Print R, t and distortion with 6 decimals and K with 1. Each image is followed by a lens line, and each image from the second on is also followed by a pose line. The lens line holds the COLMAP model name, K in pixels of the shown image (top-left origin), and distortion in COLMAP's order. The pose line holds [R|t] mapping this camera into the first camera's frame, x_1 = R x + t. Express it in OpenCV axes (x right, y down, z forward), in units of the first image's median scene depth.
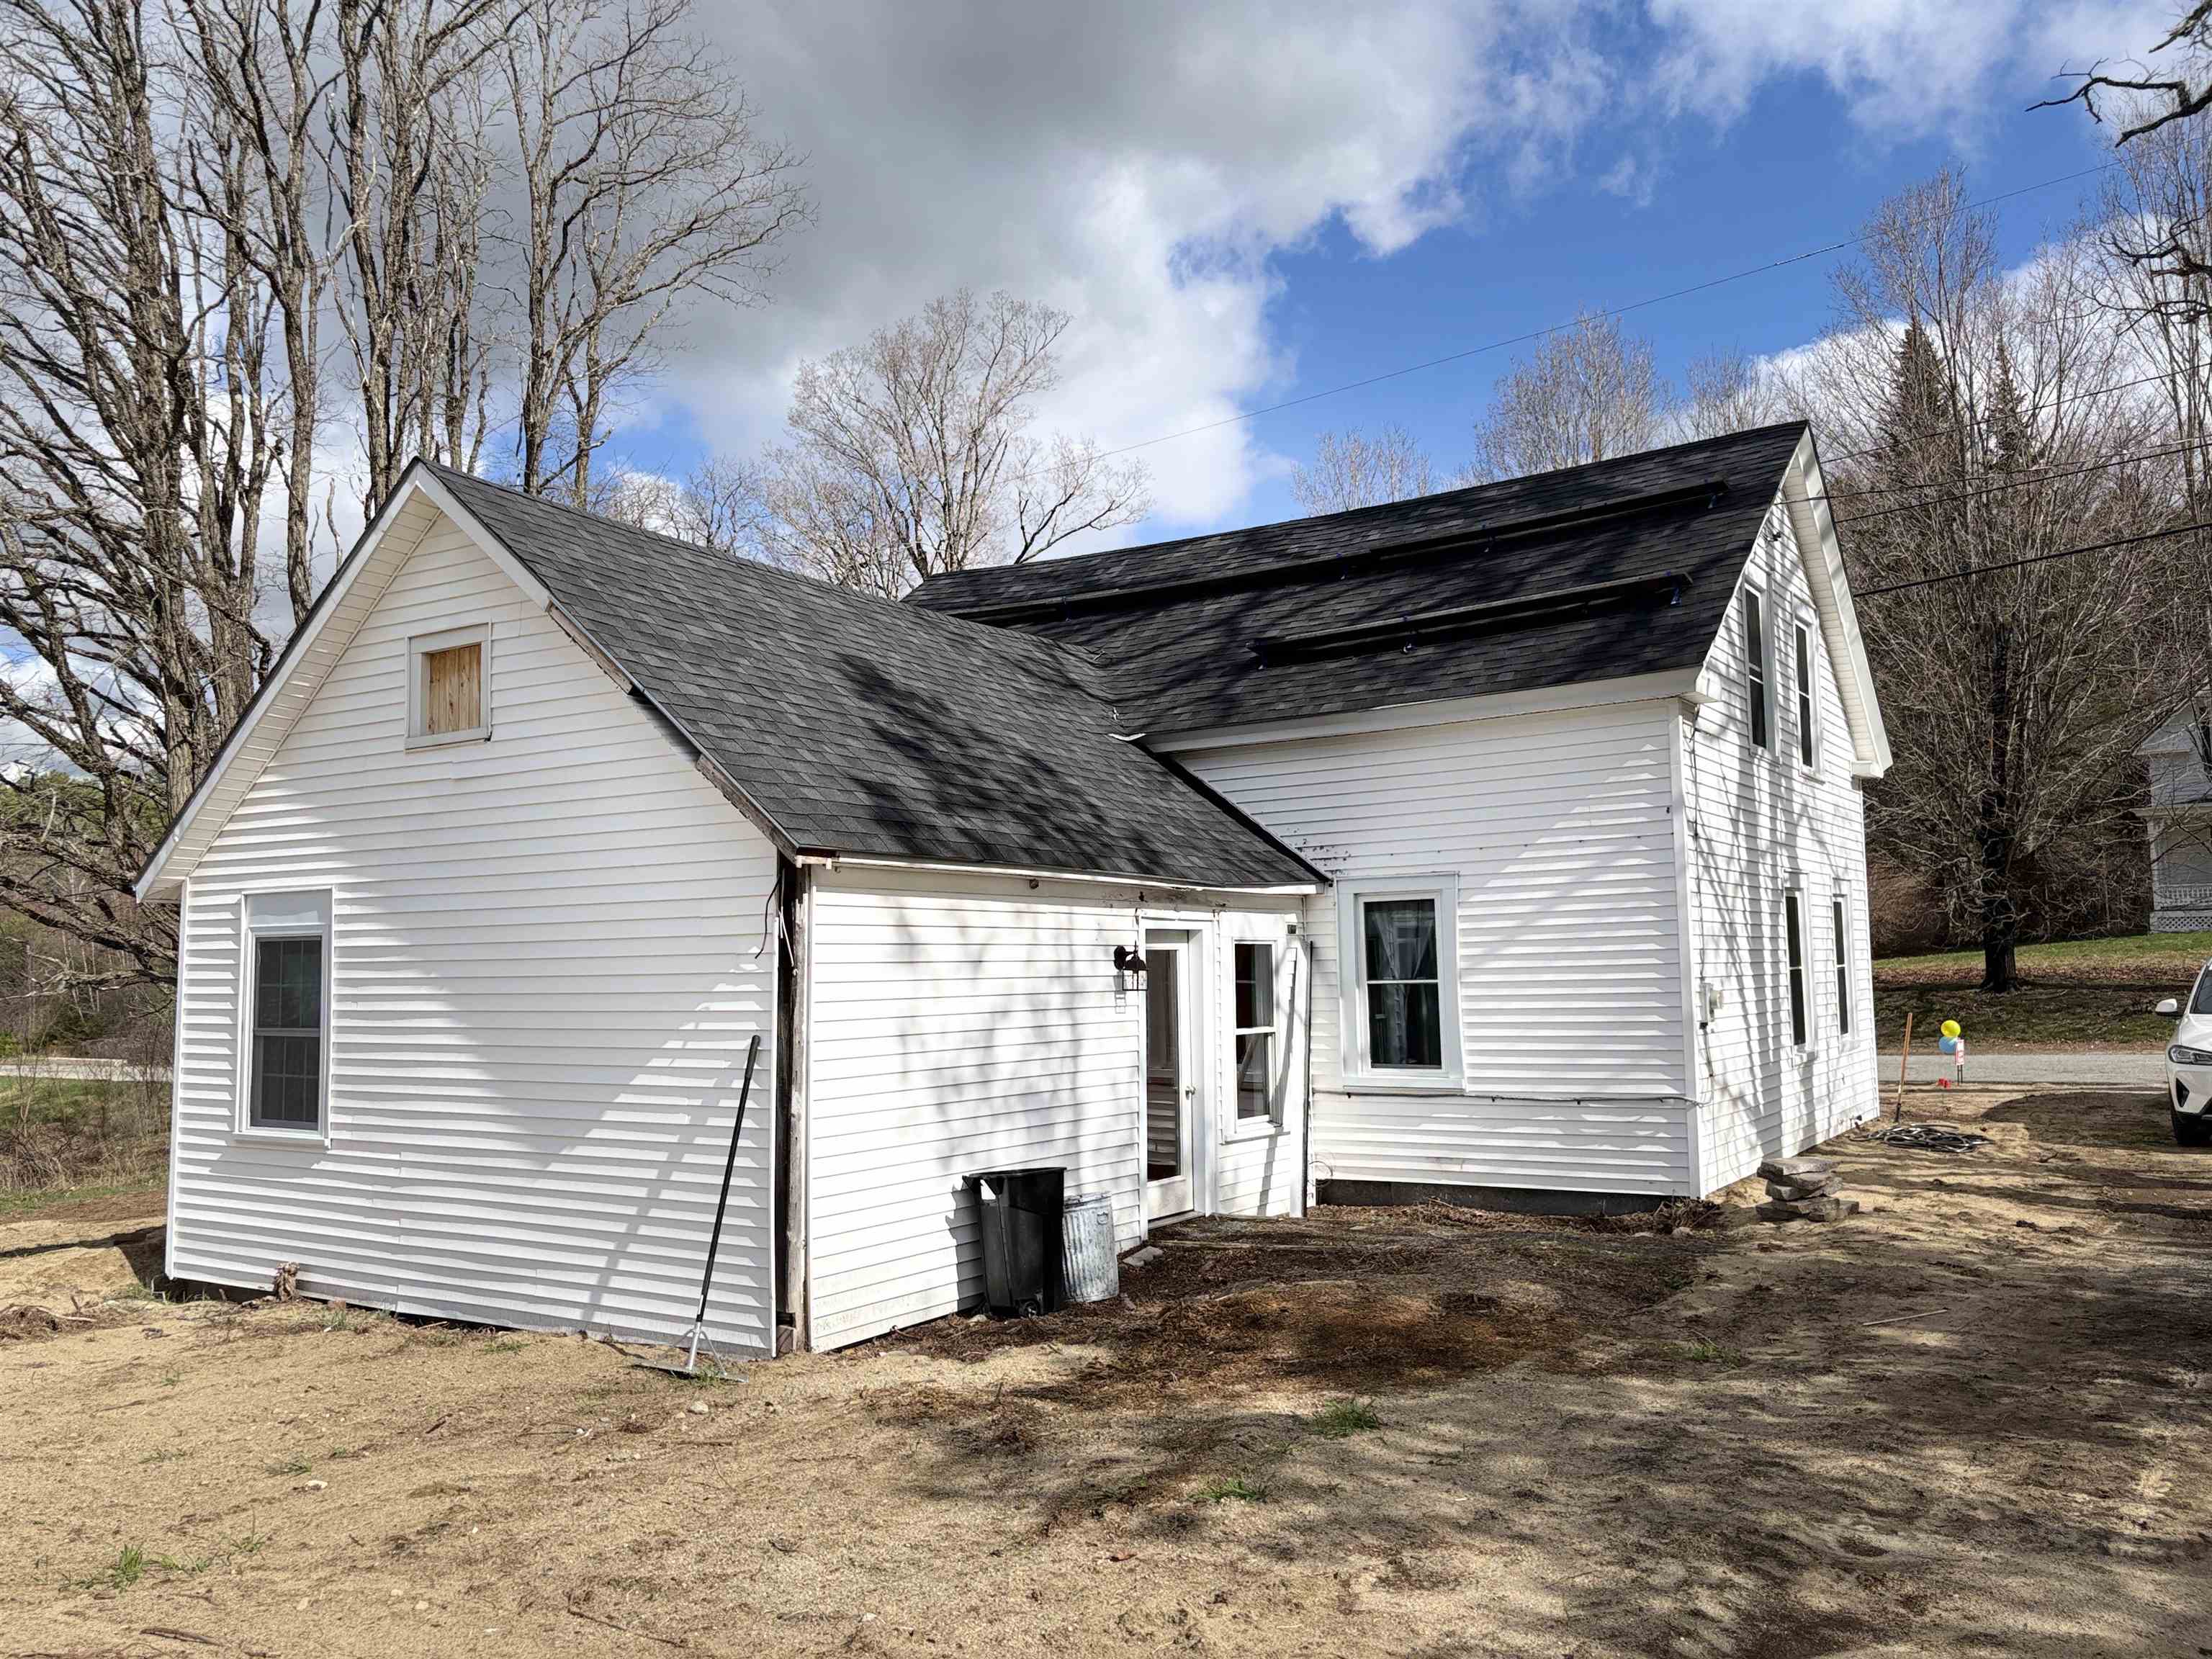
lens RADIAL K [[1685.9, 0, 1106.0], [0, 1685.9, 829.5], [0, 0, 1]] dist [0.207585, 0.000070]
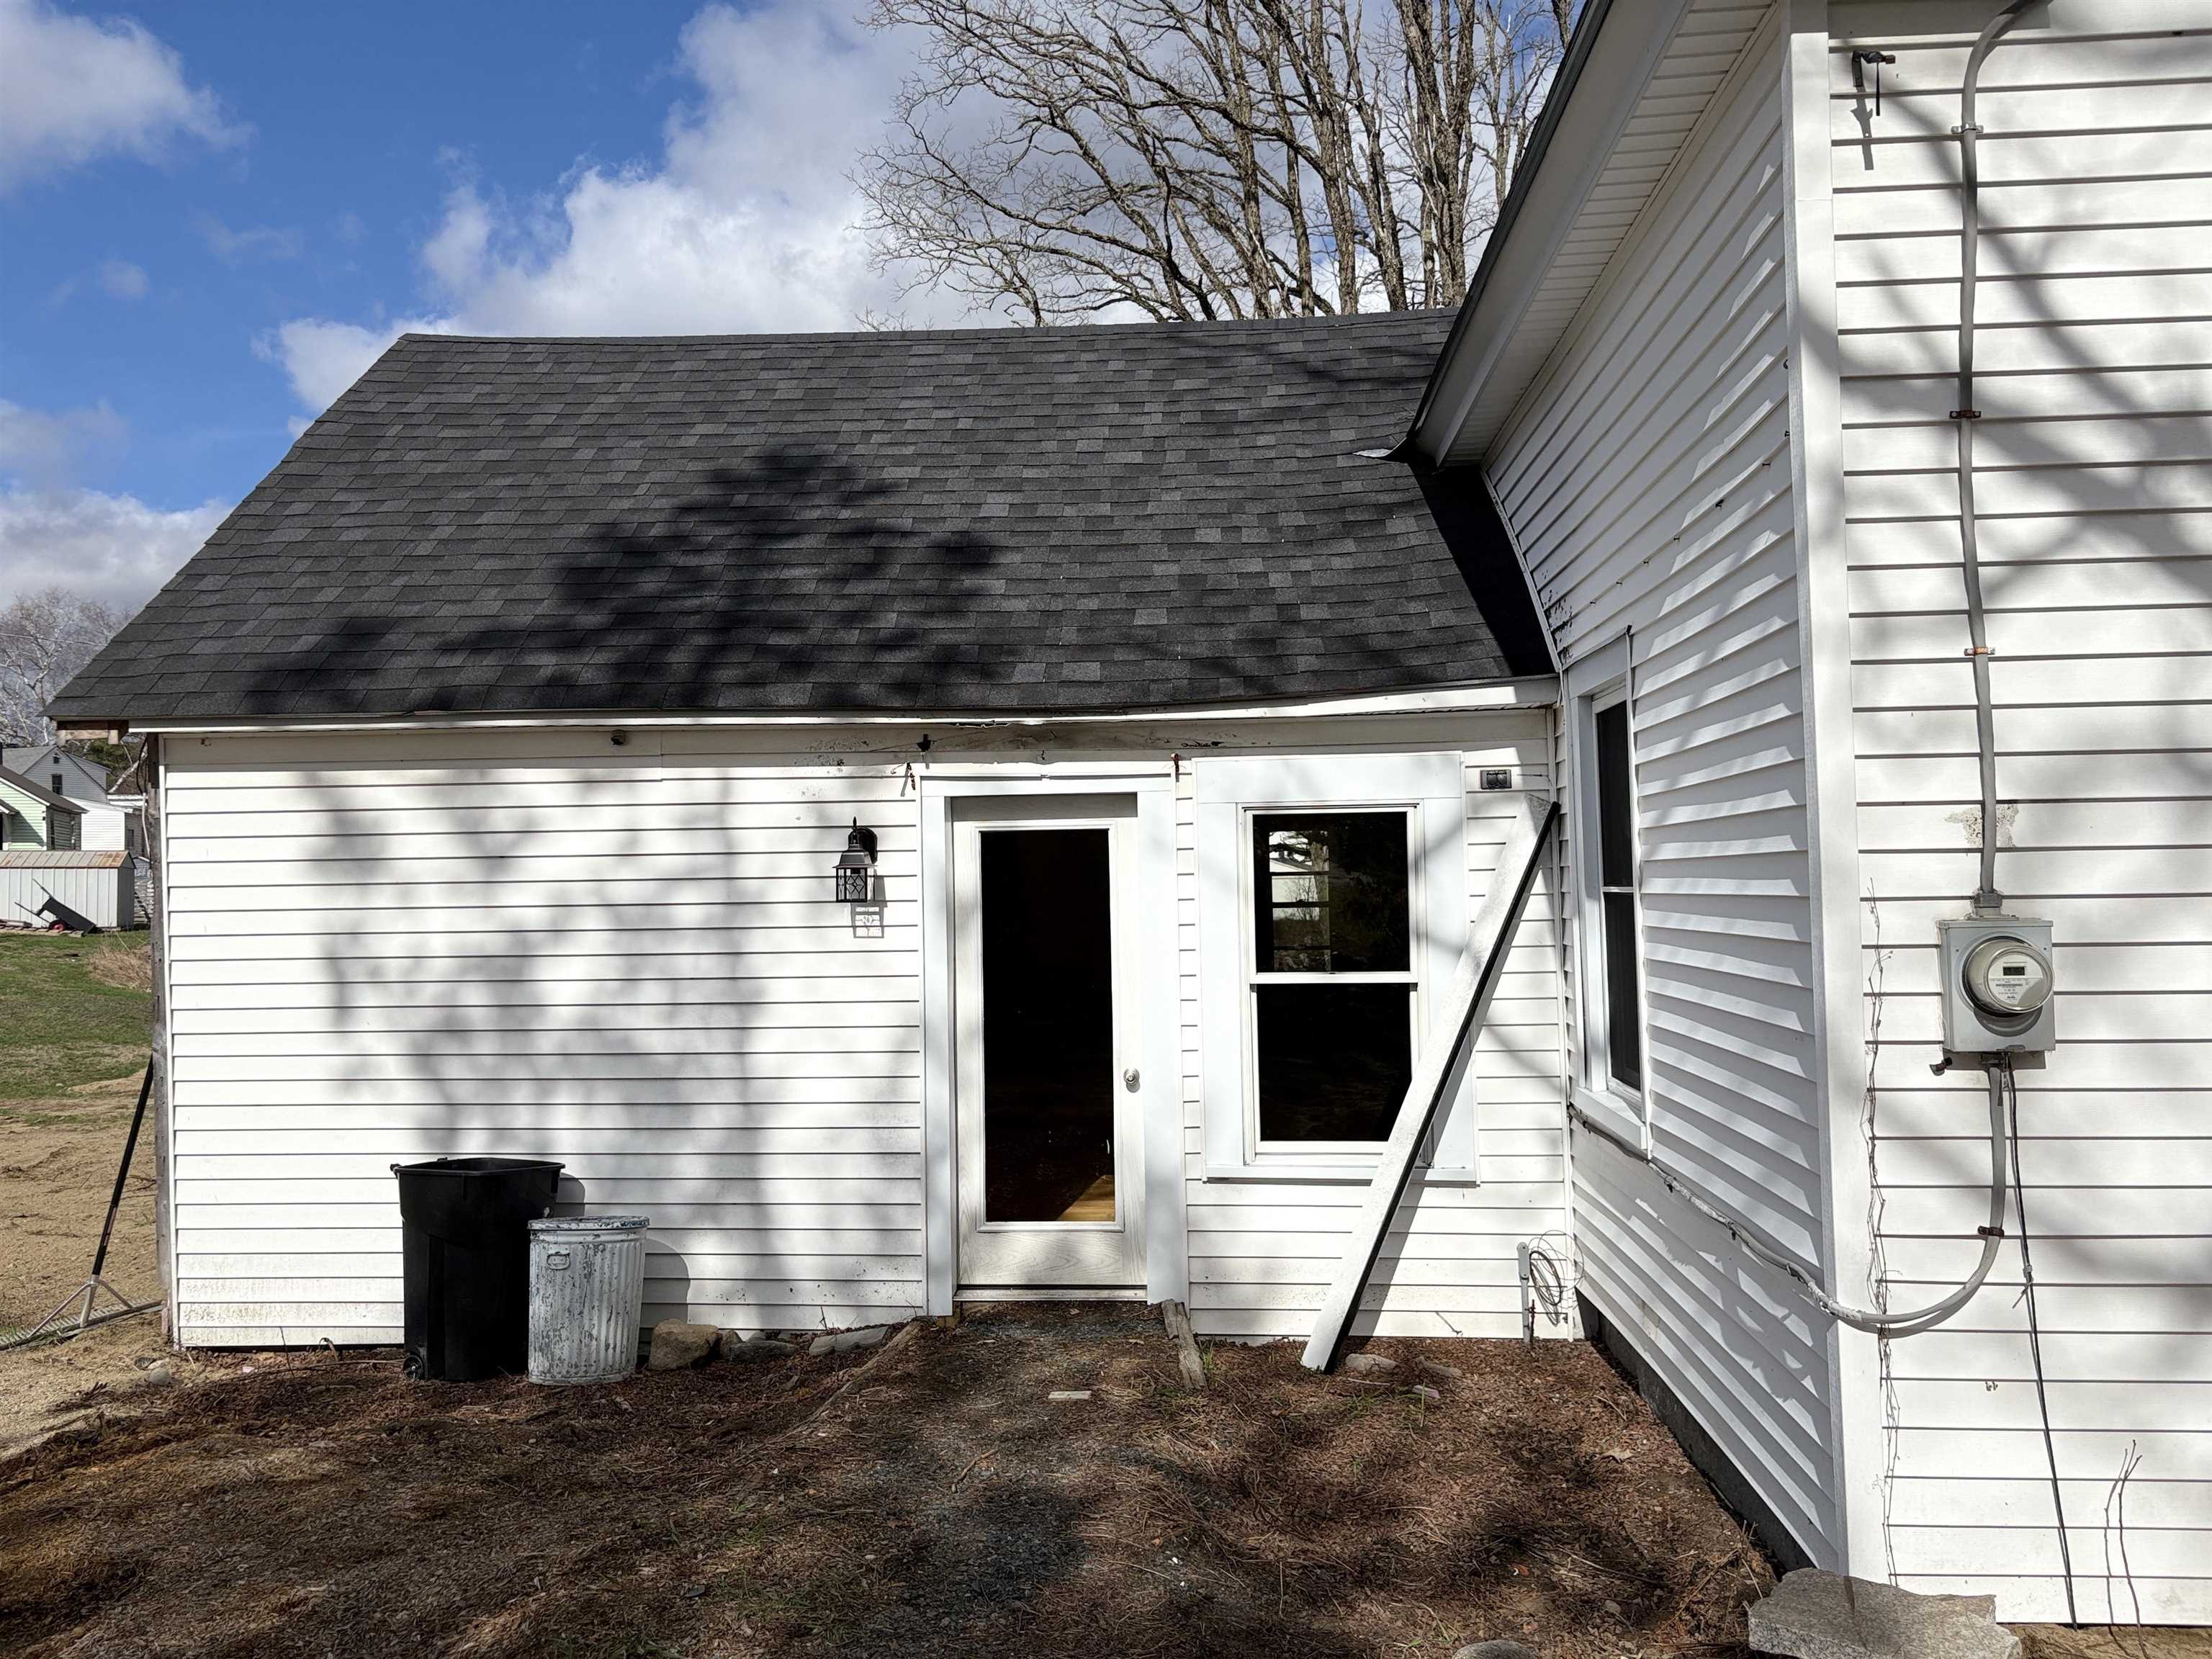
lens RADIAL K [[1594.1, 0, 1106.0], [0, 1594.1, 829.5], [0, 0, 1]] dist [0.001896, 0.000262]
pose [[0.502848, -0.038634, -0.863511, 0.567960], [0.078801, 0.996890, 0.001287, 0.079070], [0.860776, -0.068693, 0.504328, 0.819740]]
